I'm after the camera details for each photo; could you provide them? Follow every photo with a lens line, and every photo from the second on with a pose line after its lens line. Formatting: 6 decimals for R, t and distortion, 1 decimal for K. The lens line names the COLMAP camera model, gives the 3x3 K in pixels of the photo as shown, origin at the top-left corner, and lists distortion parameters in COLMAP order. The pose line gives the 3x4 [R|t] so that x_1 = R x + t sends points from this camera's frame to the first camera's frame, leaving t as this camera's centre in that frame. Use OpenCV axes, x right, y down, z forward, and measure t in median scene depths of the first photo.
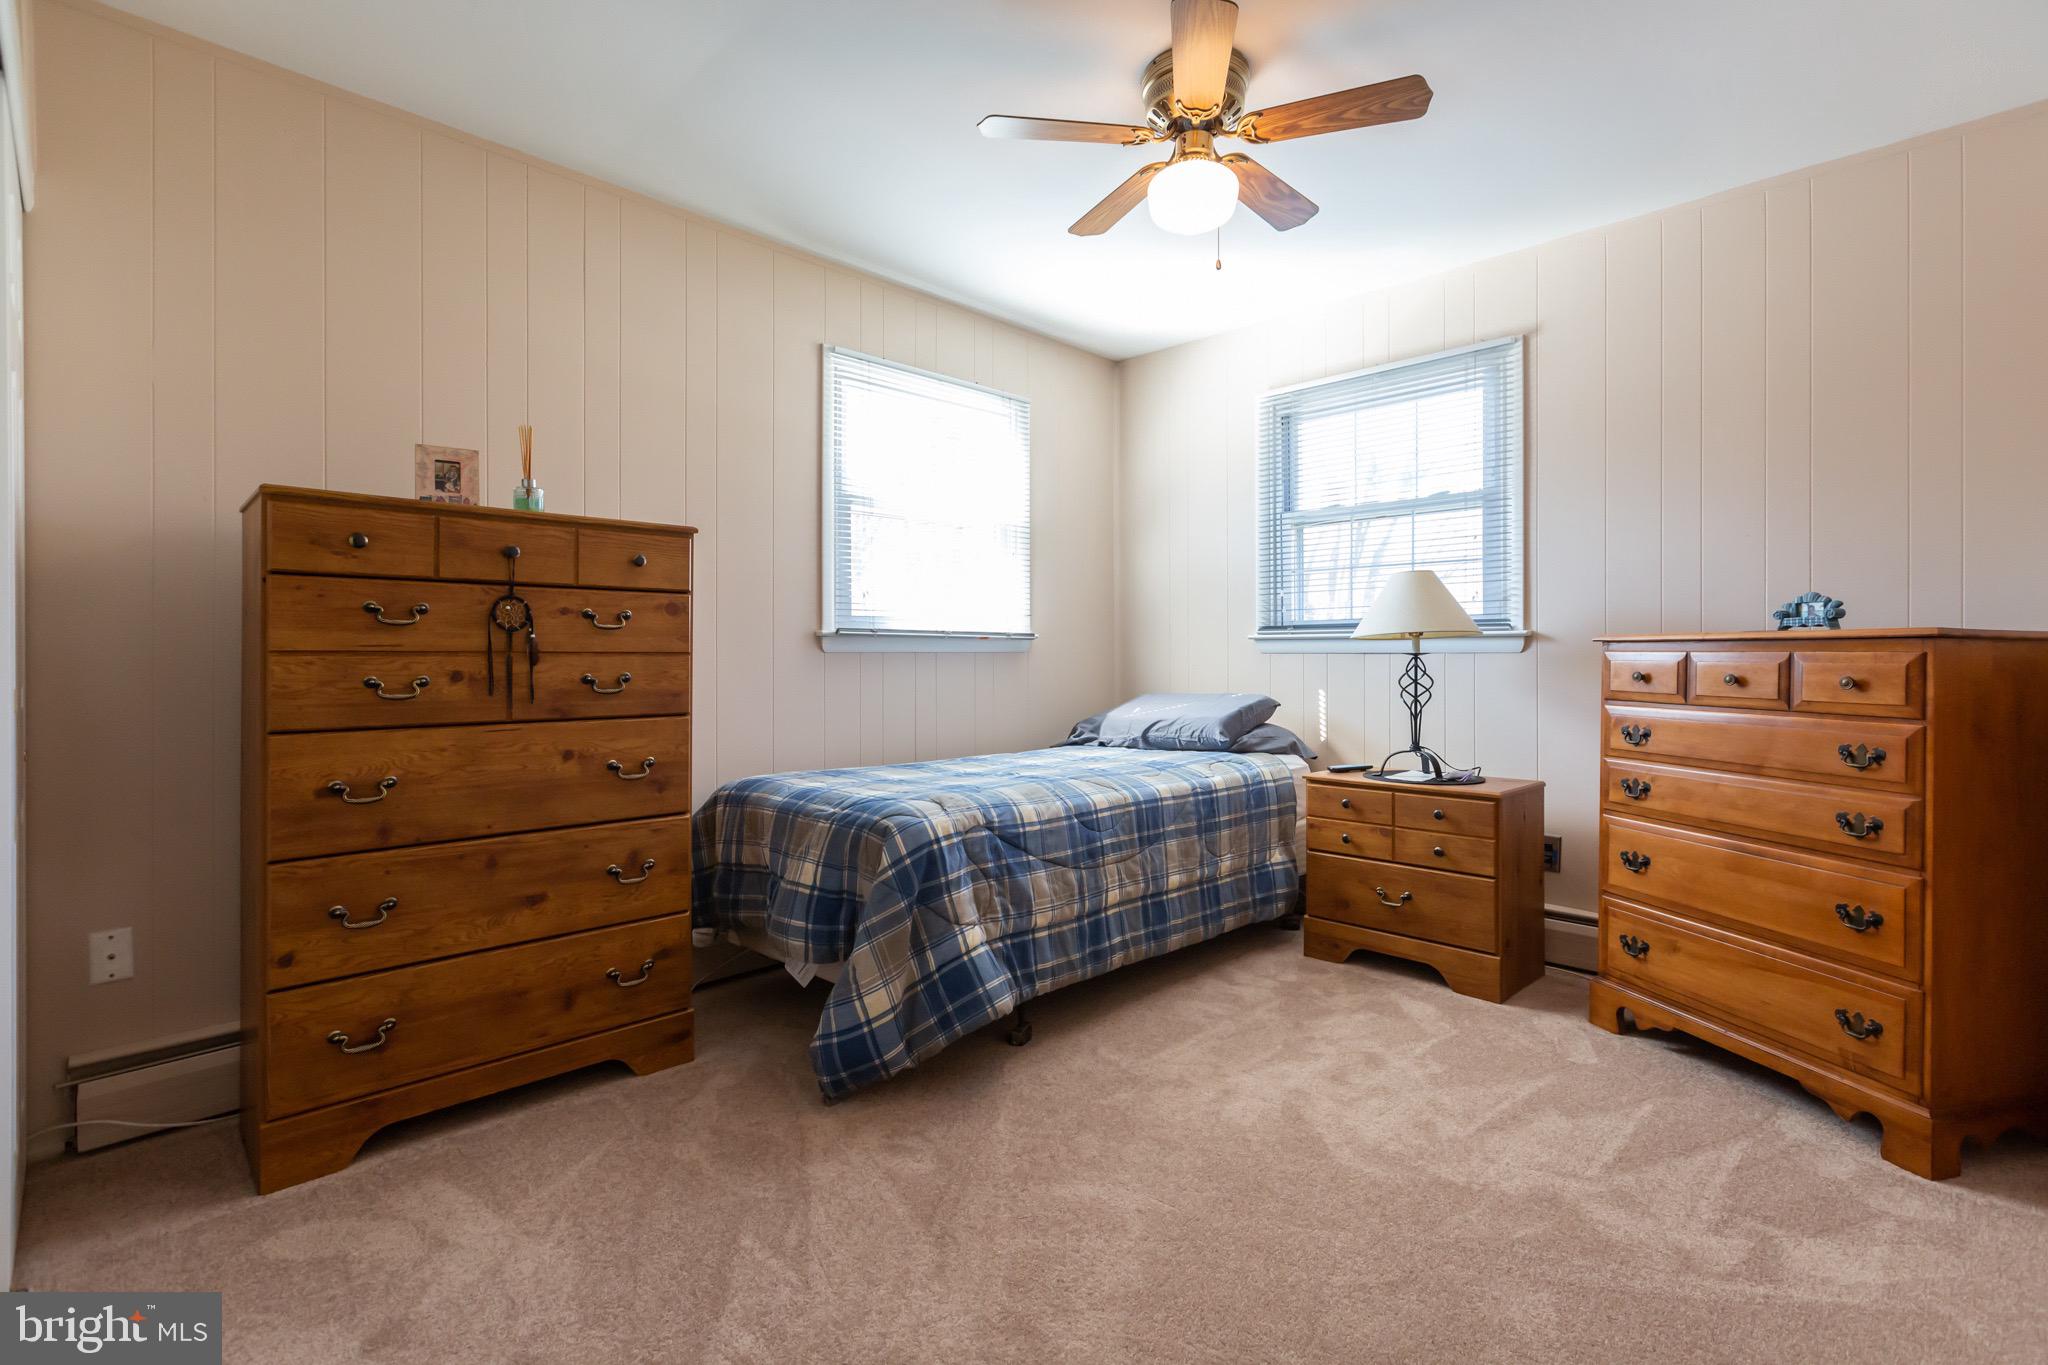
lens RADIAL K [[930.1, 0, 1022.5], [0, 930.1, 667.1], [0, 0, 1]] dist [0.000543, 0.000086]
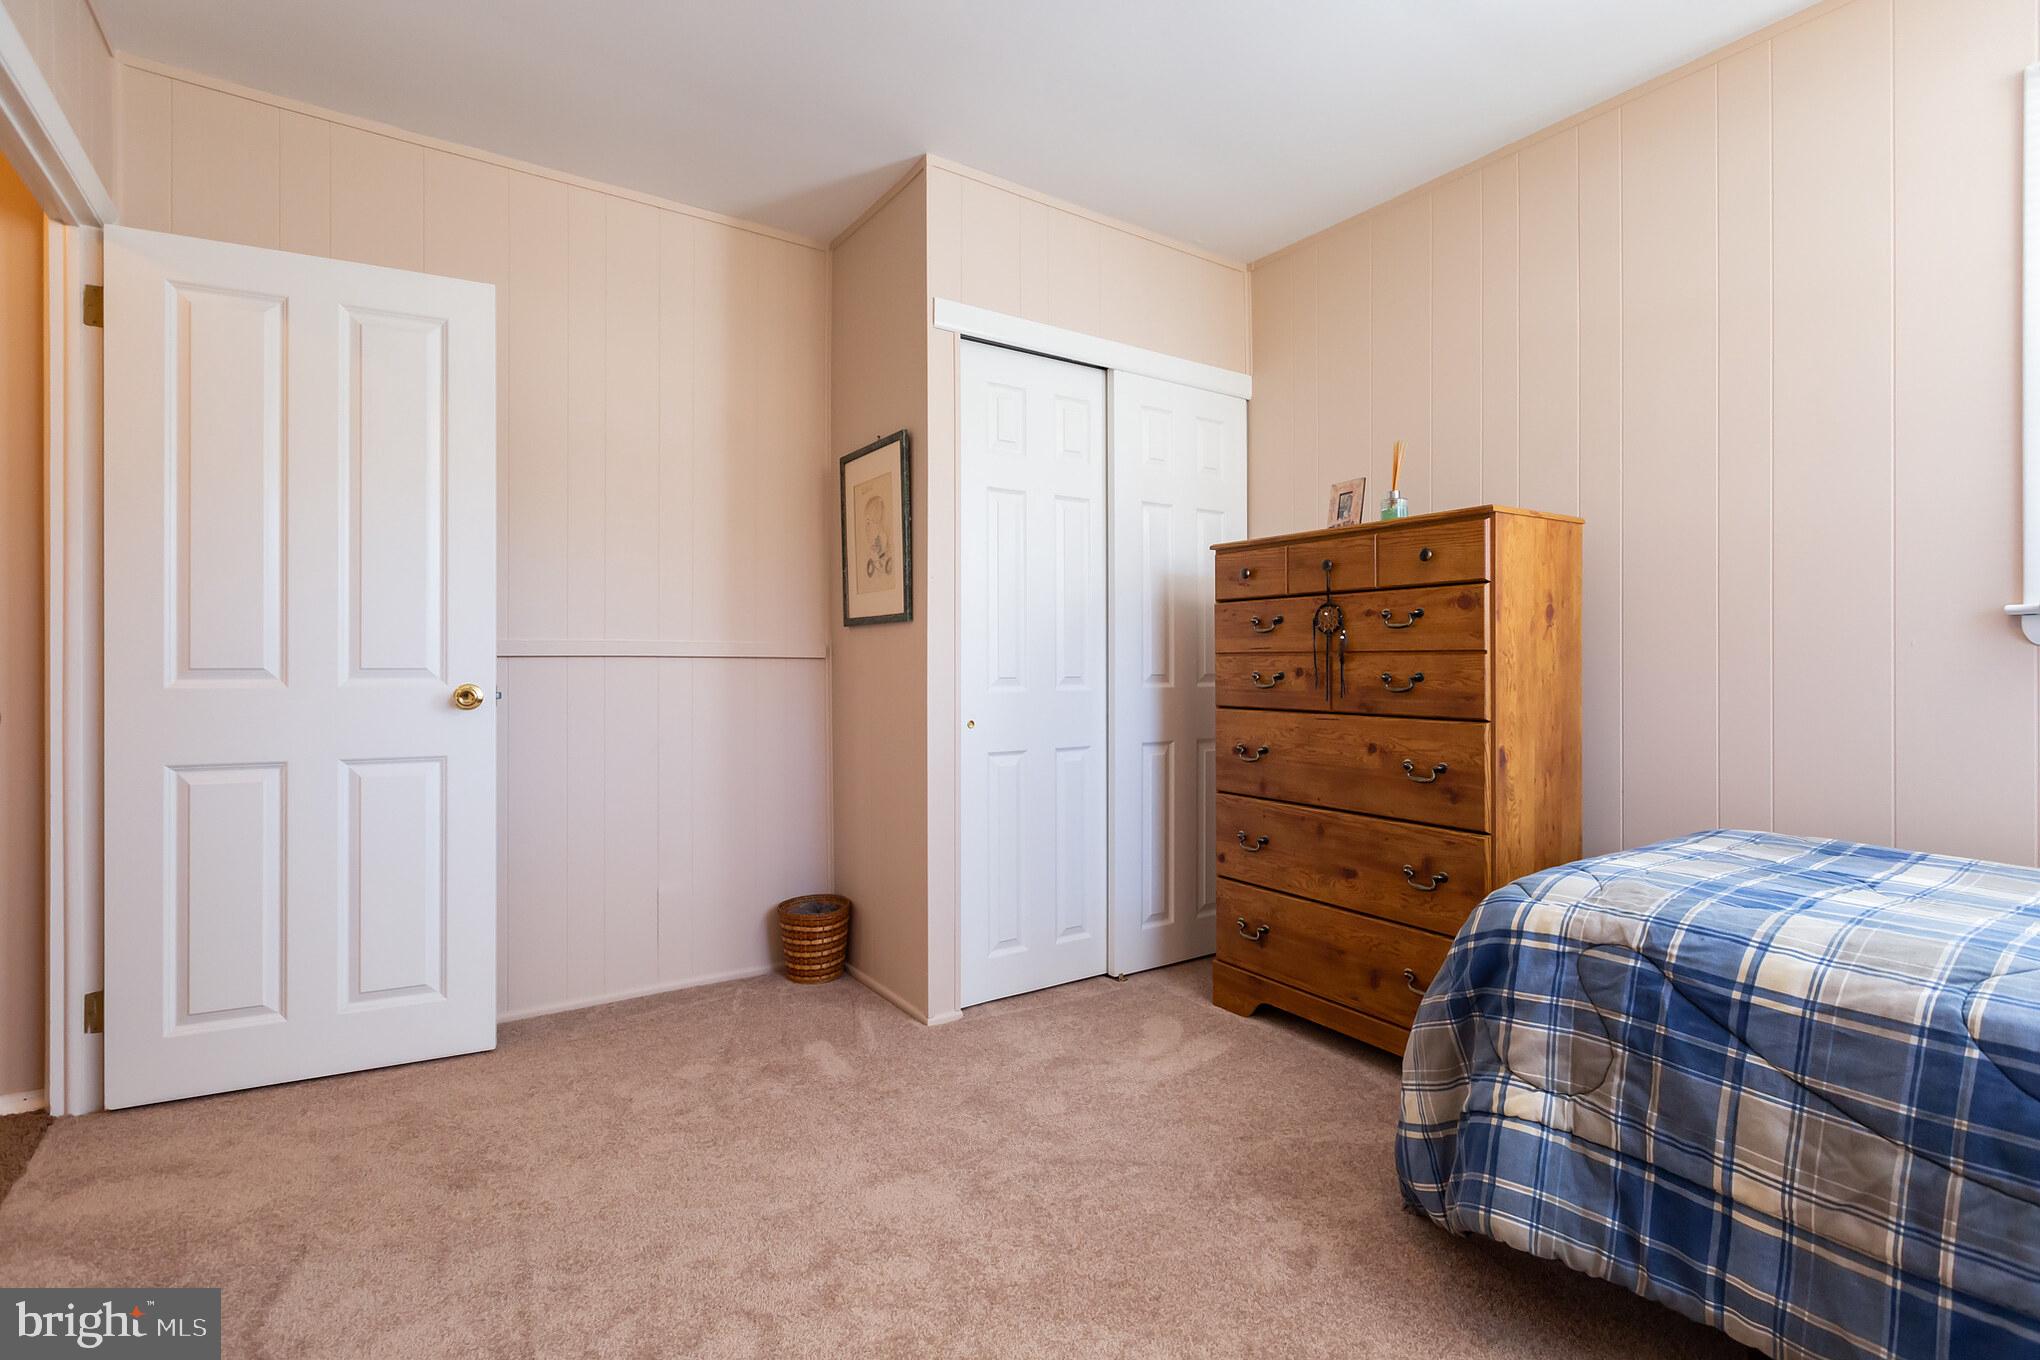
lens RADIAL K [[923.3, 0, 1017.4], [0, 923.3, 670.1], [0, 0, 1]] dist [-0.000936, -0.000168]
pose [[-0.176795, 0.009875, -0.984198, 0.615455], [-0.007430, 0.999908, 0.011367, -0.003500], [0.984220, 0.009322, -0.176706, 0.778505]]
